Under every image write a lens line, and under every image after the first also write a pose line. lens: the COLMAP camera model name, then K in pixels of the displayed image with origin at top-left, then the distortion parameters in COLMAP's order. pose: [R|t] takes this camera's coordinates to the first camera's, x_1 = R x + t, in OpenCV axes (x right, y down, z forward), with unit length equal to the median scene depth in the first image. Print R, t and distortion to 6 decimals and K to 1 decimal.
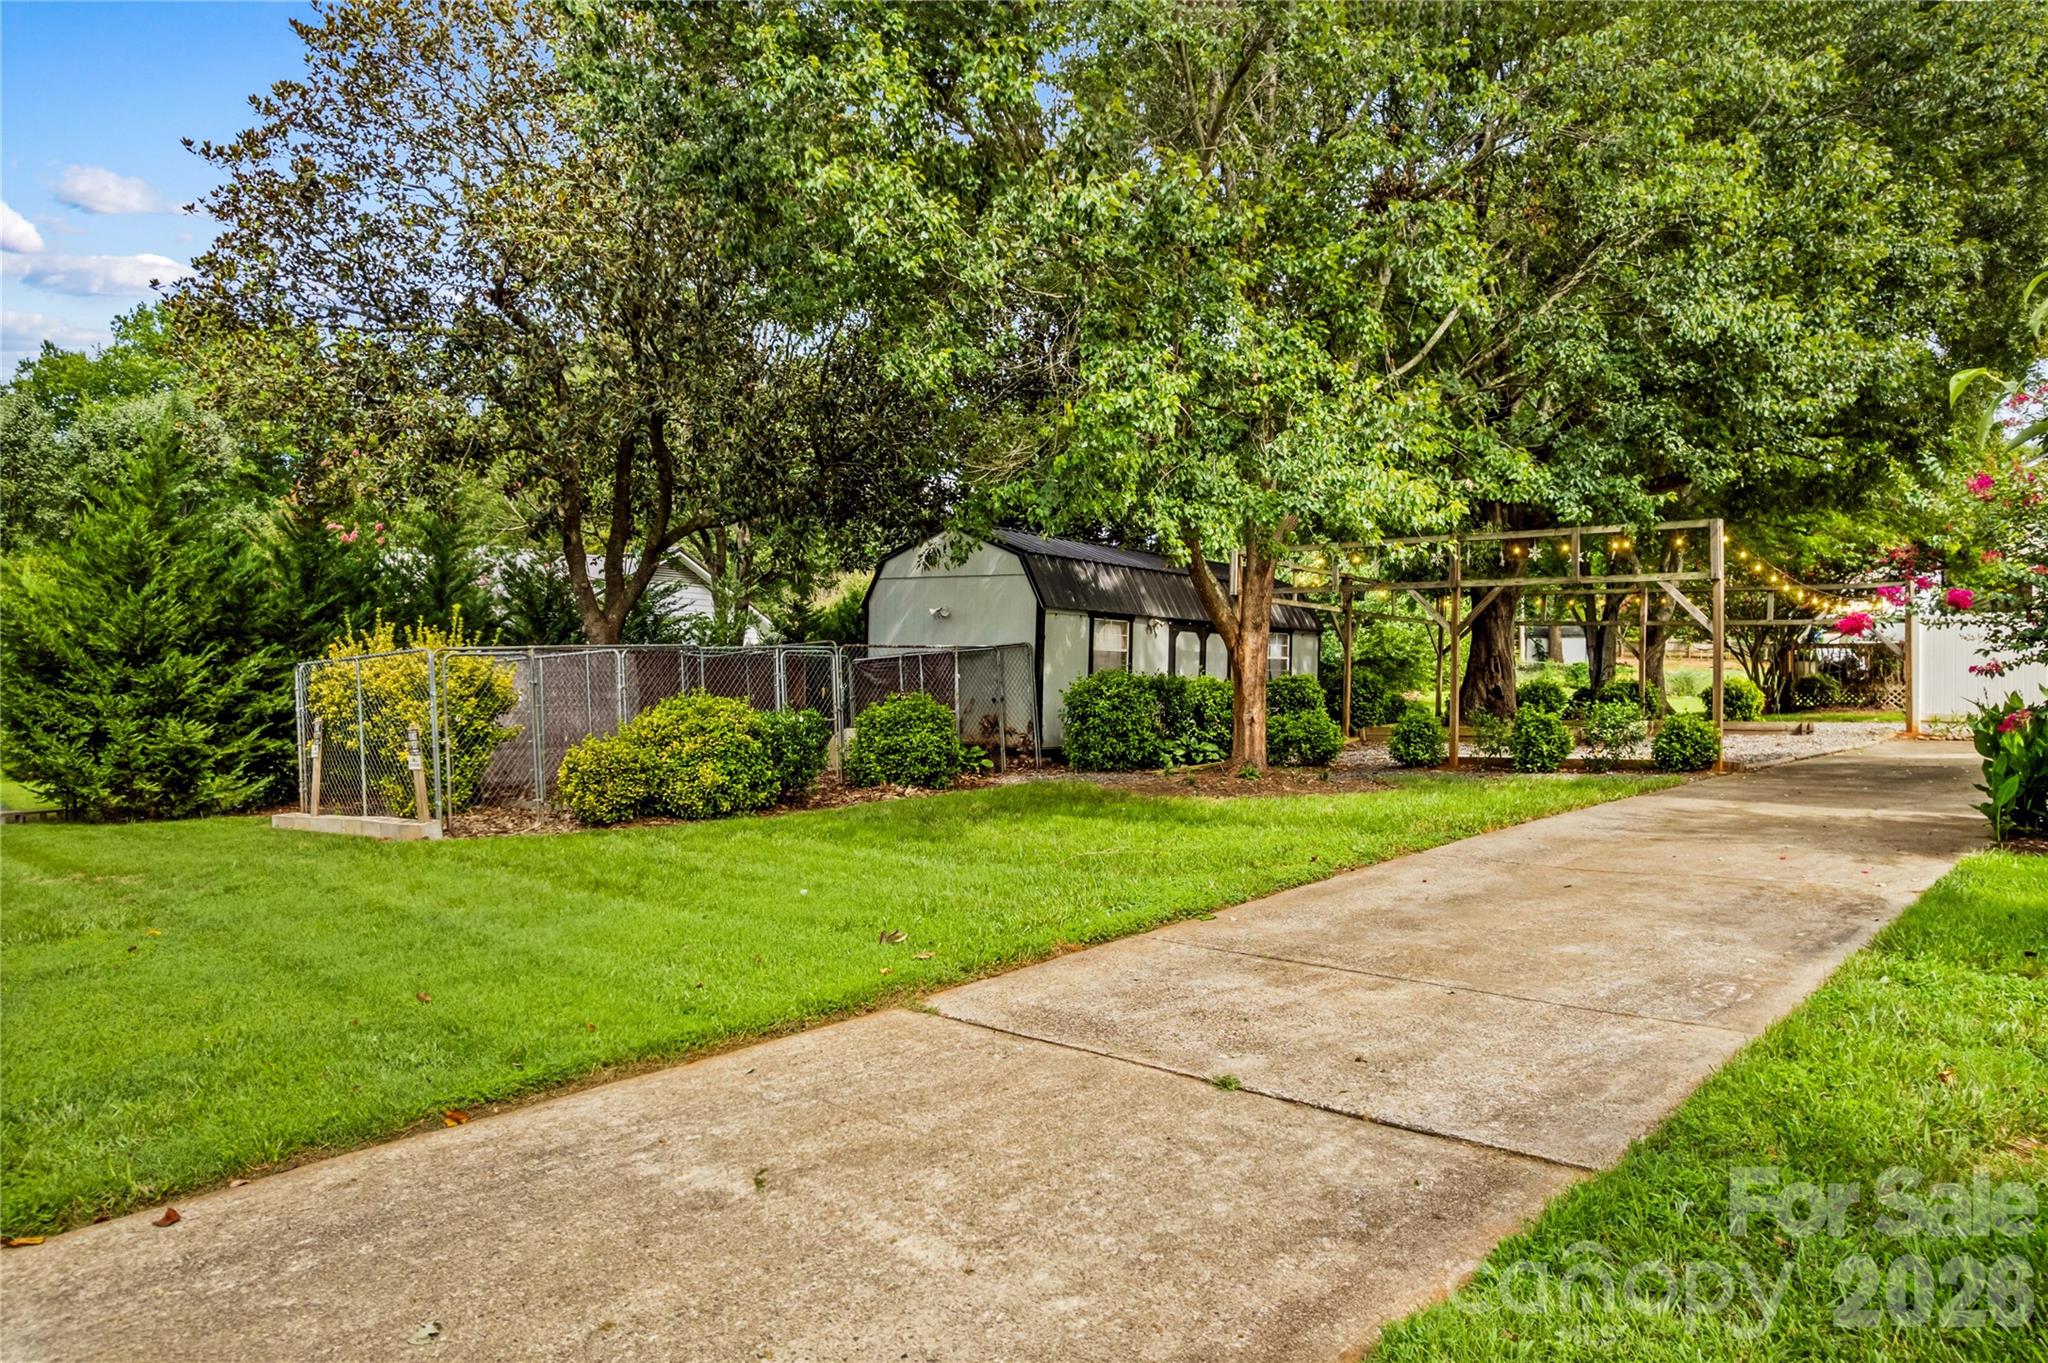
lens RADIAL K [[1250.8, 0, 1036.8], [0, 1250.8, 665.3], [0, 0, 1]] dist [-0.023958, 0.001771]
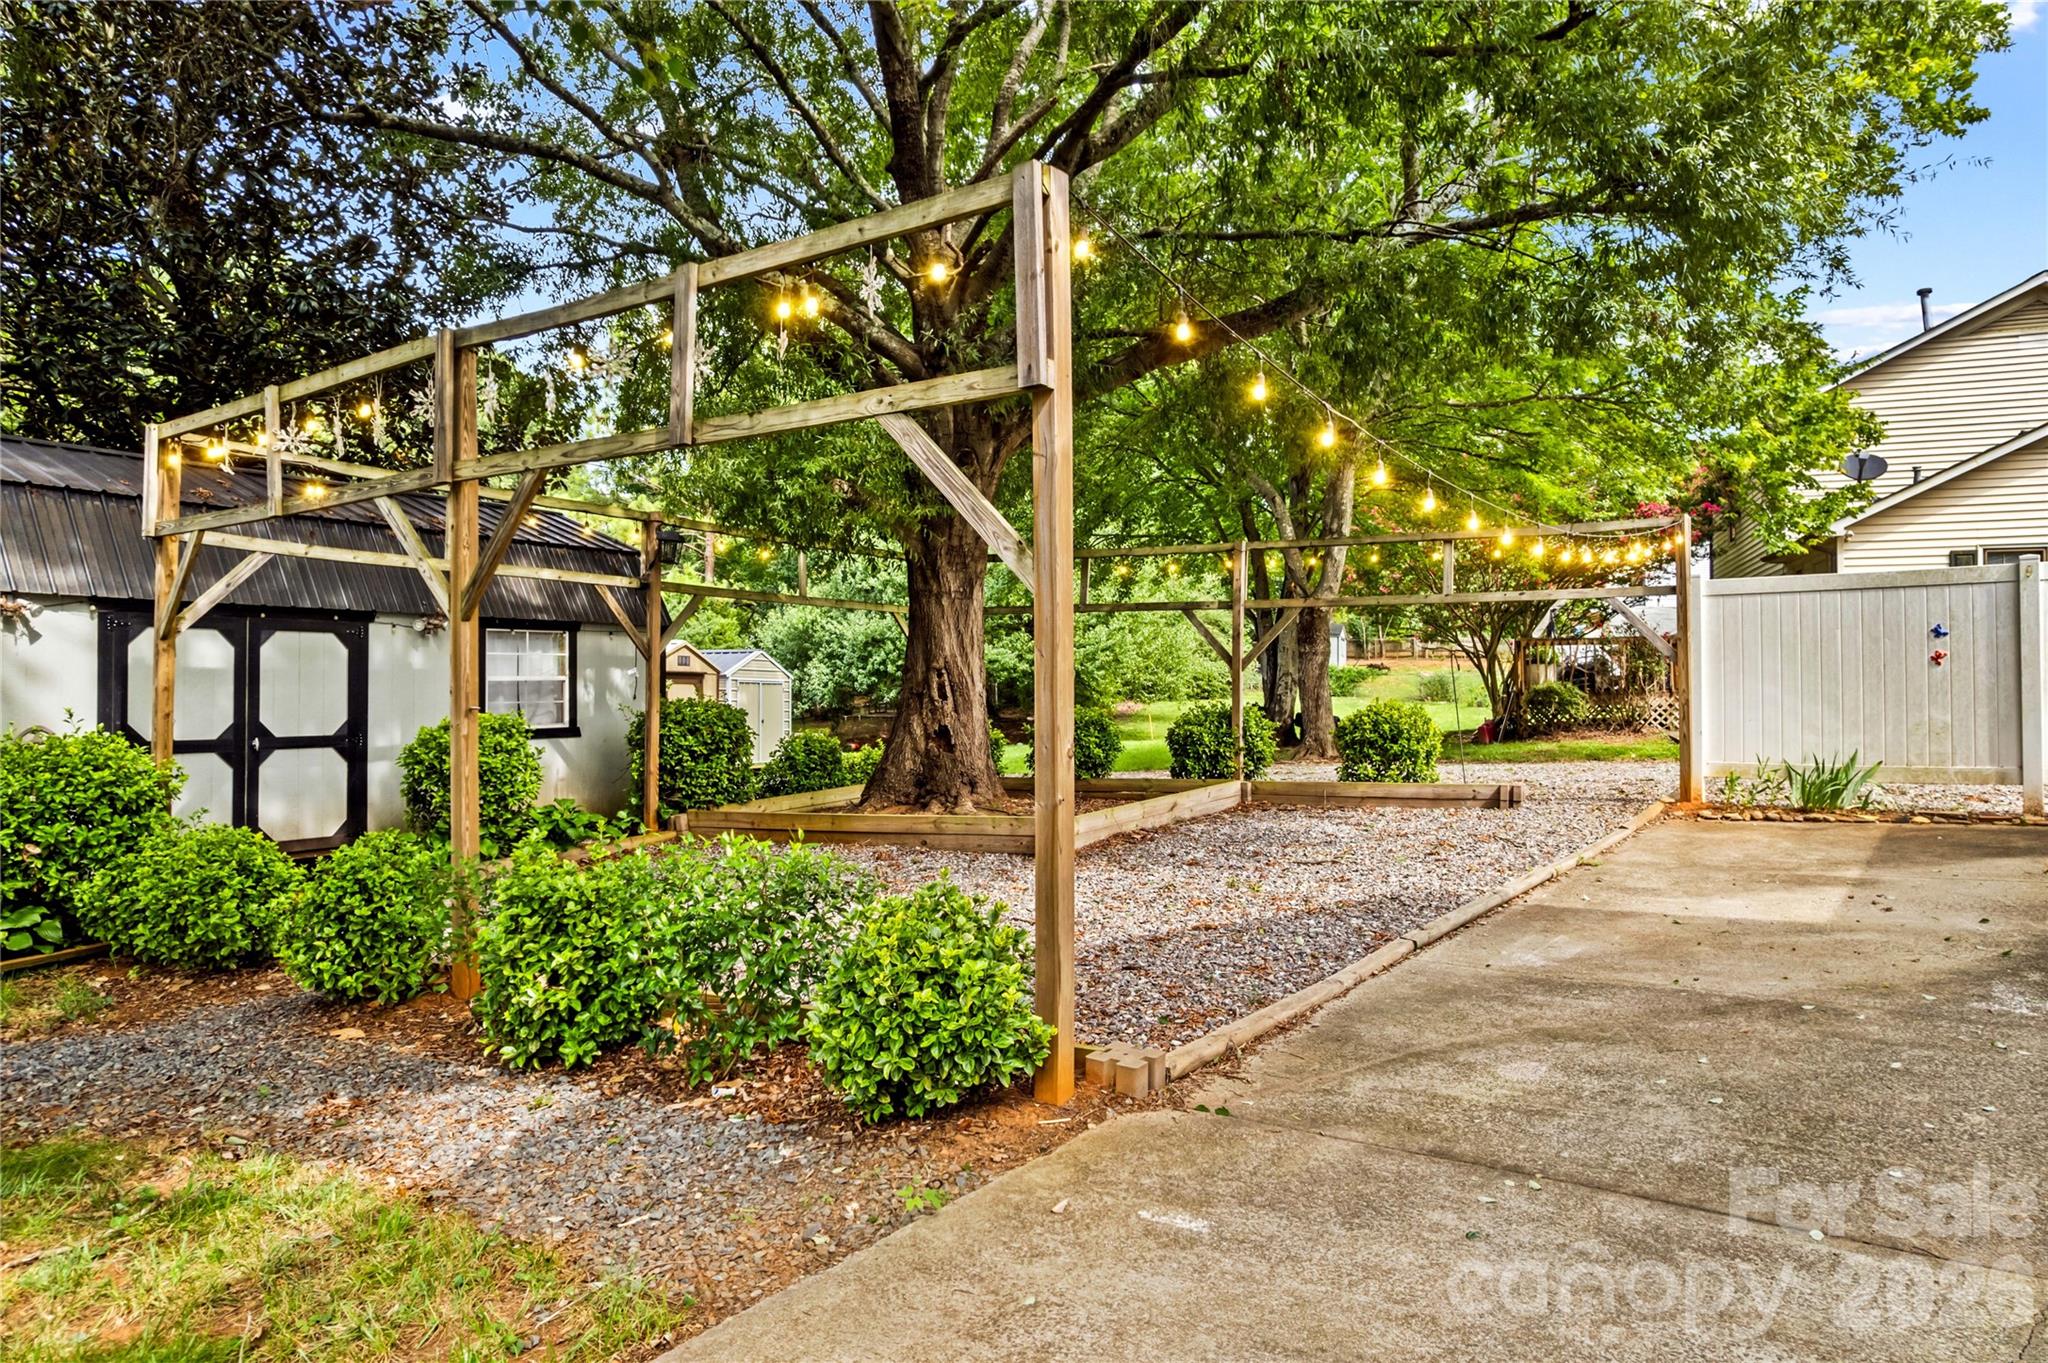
lens RADIAL K [[1250.8, 0, 1023.5], [0, 1250.8, 678.9], [0, 0, 1]] dist [-0.023958, 0.001771]
pose [[0.991044, -0.015784, 0.132599, 0.253391], [0.015019, 0.999864, 0.006762, -0.004287], [-0.132687, -0.004710, 0.991147, 0.365235]]
